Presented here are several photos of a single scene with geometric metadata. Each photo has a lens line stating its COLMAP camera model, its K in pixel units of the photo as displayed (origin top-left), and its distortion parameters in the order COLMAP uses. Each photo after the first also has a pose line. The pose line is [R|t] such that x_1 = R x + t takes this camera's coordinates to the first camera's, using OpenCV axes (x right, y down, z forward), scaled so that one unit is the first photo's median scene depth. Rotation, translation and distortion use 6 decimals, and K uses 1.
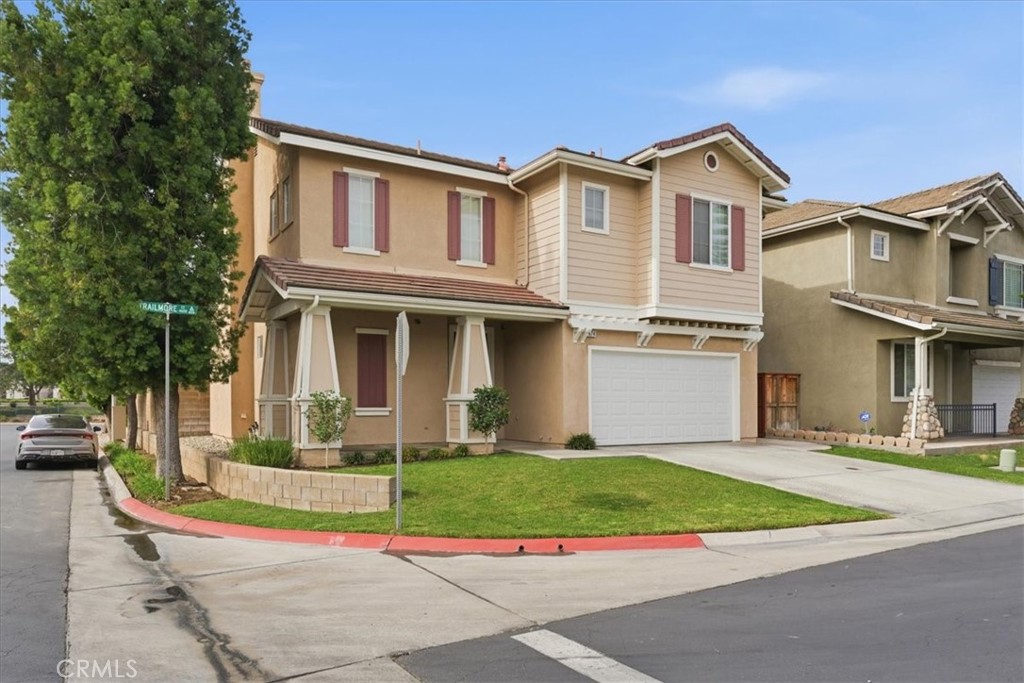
lens RADIAL K [[711.0, 0, 502.0], [0, 711.0, 405.9], [0, 0, 1]] dist [-0.000941, -0.000740]
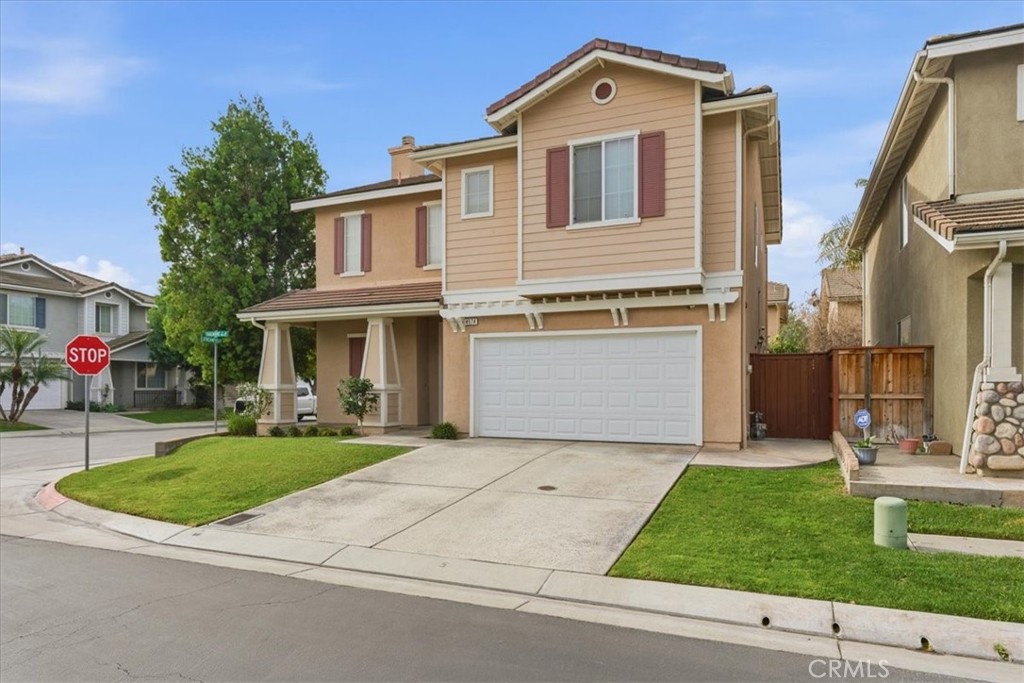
lens RADIAL K [[642.8, 0, 505.9], [0, 642.8, 388.9], [0, 0, 1]] dist [-0.000756, -0.000117]
pose [[0.573507, 0.002710, -0.819196, 0.861529], [-0.005996, 0.999982, -0.000889, -0.008137], [0.819179, 0.005422, 0.573512, 0.520129]]
